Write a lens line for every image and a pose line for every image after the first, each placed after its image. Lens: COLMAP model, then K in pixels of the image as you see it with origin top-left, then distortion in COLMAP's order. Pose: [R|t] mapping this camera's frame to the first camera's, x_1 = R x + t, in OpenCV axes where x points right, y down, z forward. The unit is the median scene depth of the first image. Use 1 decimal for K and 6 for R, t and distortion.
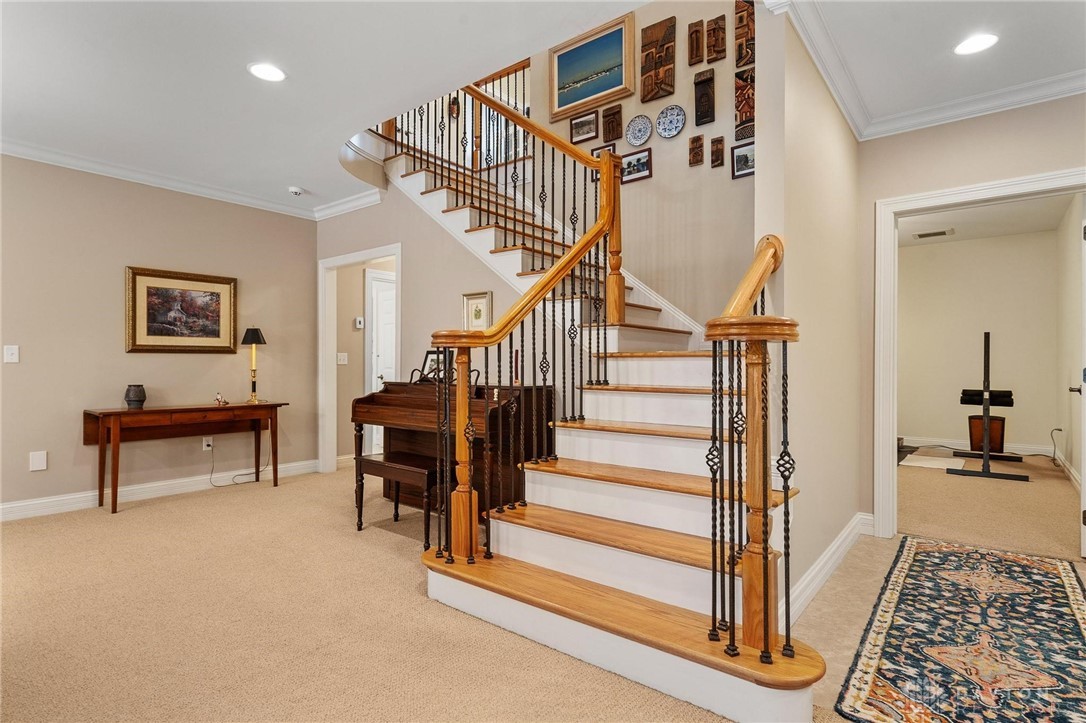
lens RADIAL K [[564.2, 0, 541.5], [0, 564.2, 364.0], [0, 0, 1]] dist [-0.003962, -0.000510]
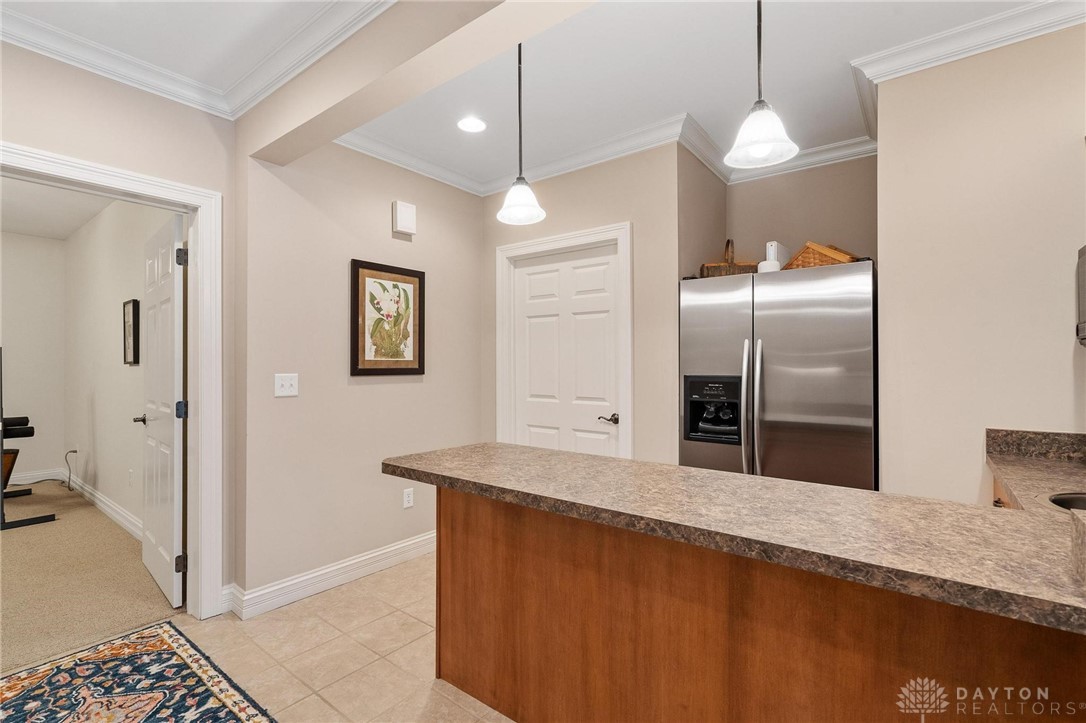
lens RADIAL K [[501.2, 0, 539.2], [0, 501.2, 366.2], [0, 0, 1]] dist [-0.003446, 0.000220]
pose [[0.003652, 0.003618, 0.999987, 0.156064], [-0.000231, 0.999993, -0.003618, -0.049454], [-0.999993, -0.000218, 0.003653, 0.421077]]
